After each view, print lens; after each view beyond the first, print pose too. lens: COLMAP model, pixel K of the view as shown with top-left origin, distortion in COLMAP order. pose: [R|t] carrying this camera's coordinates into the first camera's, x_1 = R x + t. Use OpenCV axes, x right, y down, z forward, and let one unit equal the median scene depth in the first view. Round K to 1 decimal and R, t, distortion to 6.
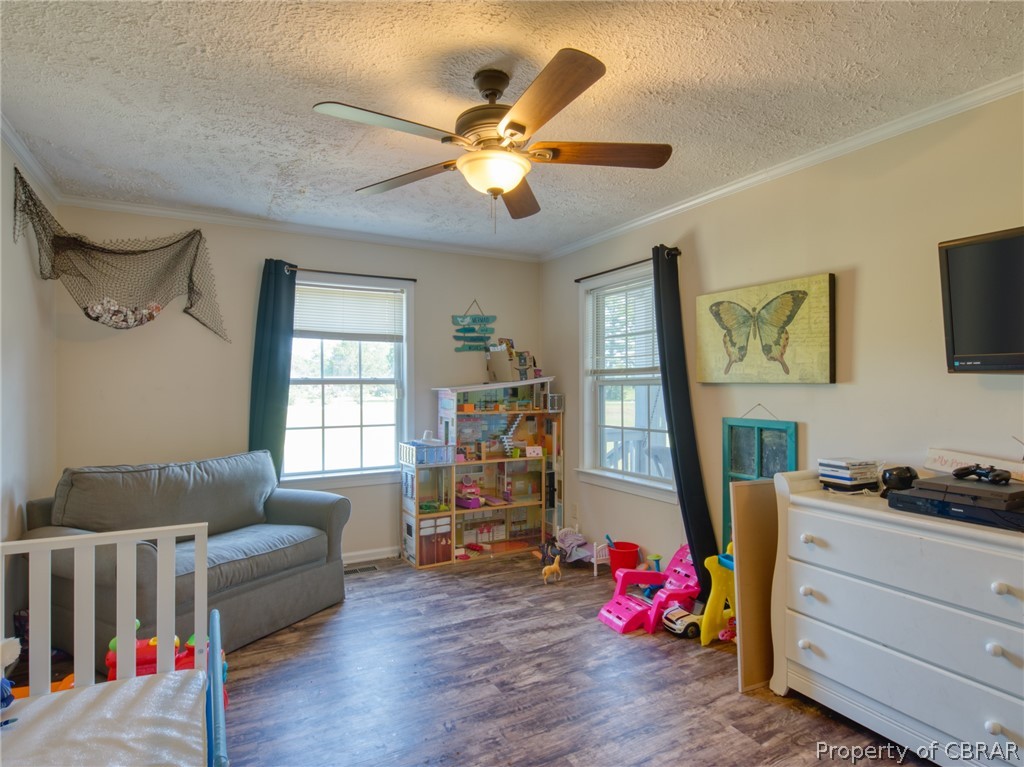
lens RADIAL K [[560.6, 0, 514.3], [0, 560.6, 386.9], [0, 0, 1]] dist [0.002588, -0.003737]
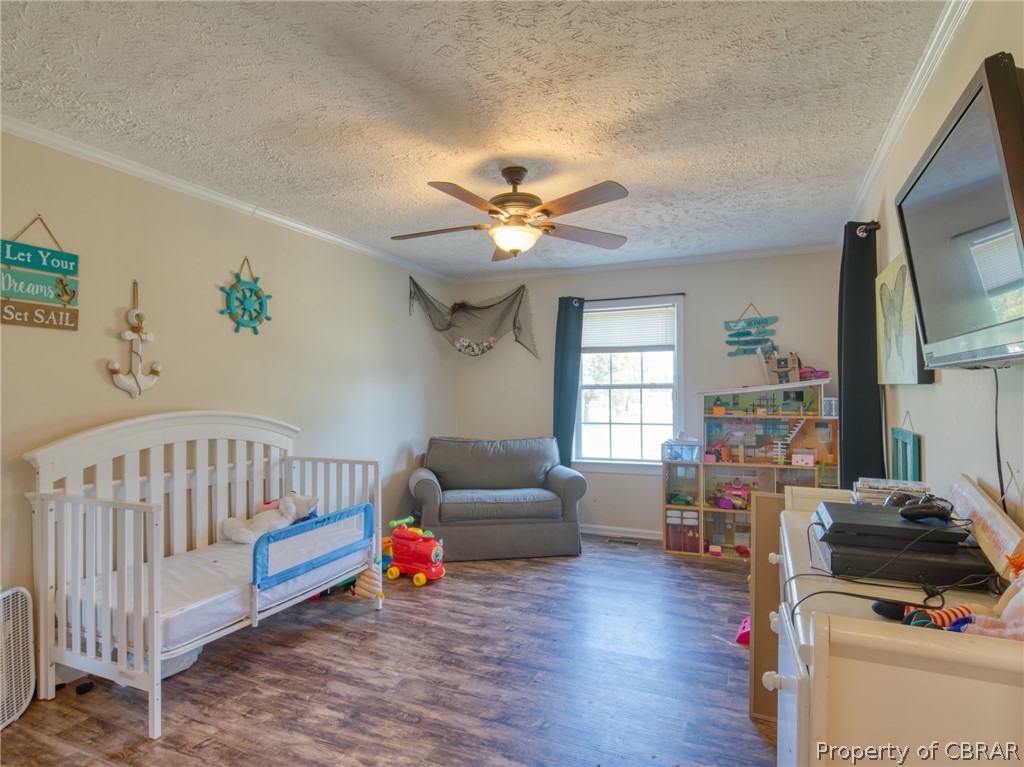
lens RADIAL K [[560.6, 0, 517.6], [0, 560.6, 385.2], [0, 0, 1]] dist [0.002588, -0.003737]
pose [[0.619367, -0.011872, -0.785012, 0.601491], [0.002134, 0.999907, -0.013439, 0.004277], [0.785099, 0.006649, 0.619335, 0.076450]]
